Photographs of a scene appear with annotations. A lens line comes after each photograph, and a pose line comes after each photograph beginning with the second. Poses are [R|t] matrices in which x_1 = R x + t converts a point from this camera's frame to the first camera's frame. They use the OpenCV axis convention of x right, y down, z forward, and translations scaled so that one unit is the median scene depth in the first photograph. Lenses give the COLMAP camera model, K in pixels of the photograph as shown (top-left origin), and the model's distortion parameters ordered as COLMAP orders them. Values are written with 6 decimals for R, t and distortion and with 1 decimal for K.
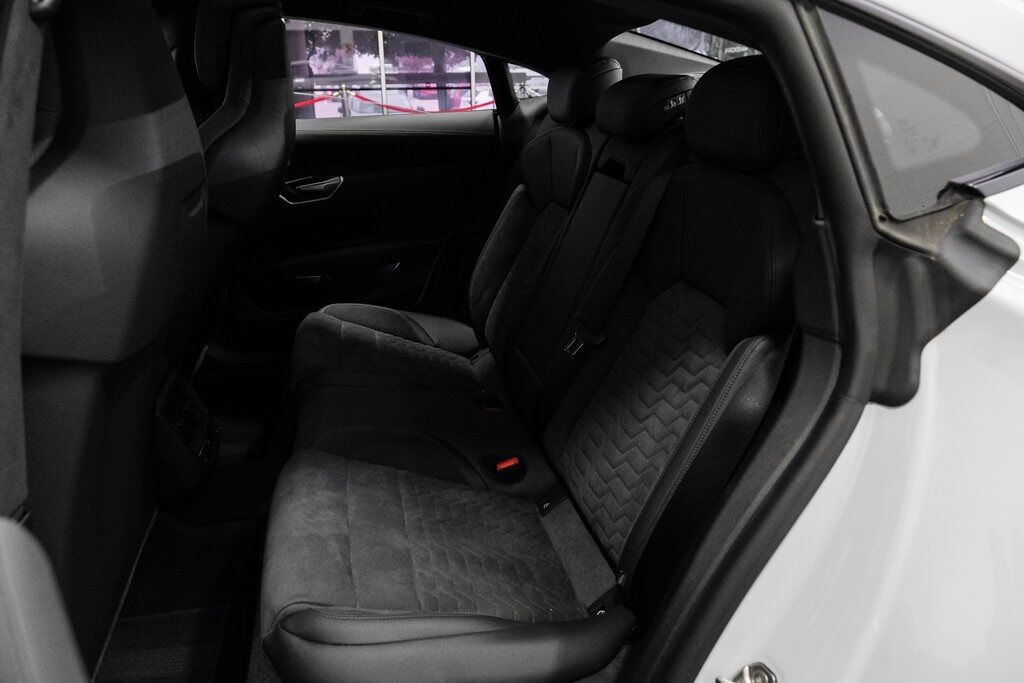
lens RADIAL K [[699.3, 0, 510.9], [0, 699.3, 340.4], [0, 0, 1]] dist [-0.016401, 0.001418]
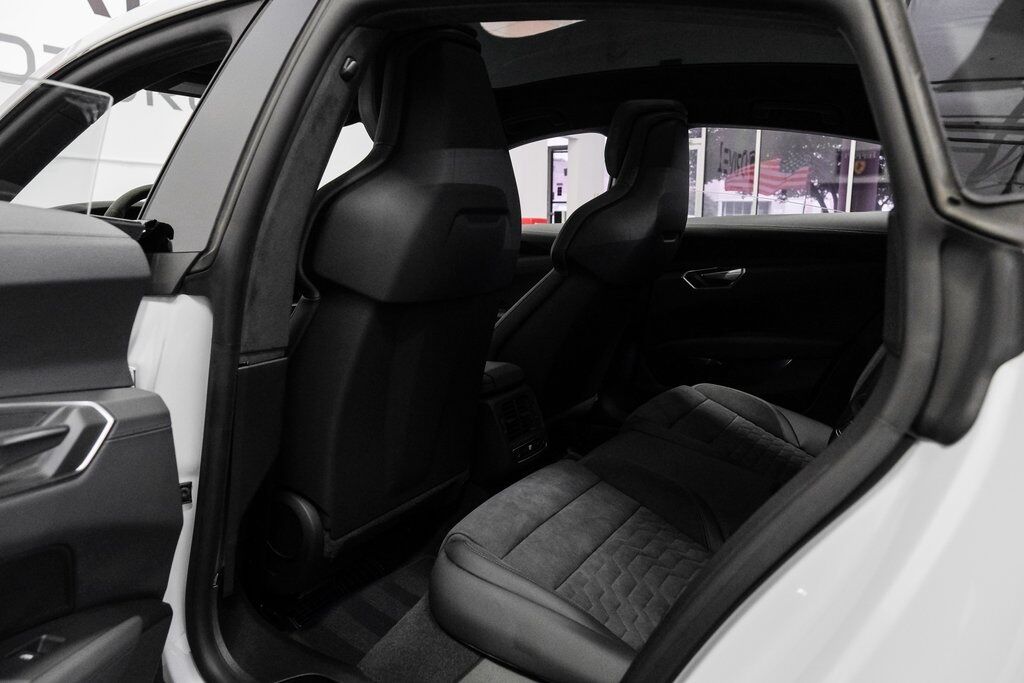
lens RADIAL K [[699.3, 0, 508.1], [0, 699.3, 341.3], [0, 0, 1]] dist [-0.016401, 0.001418]
pose [[0.691340, 0.128106, -0.711082, 0.745564], [-0.275491, 0.956547, -0.095514, 0.190990], [0.667948, 0.261929, 0.696591, 0.139800]]
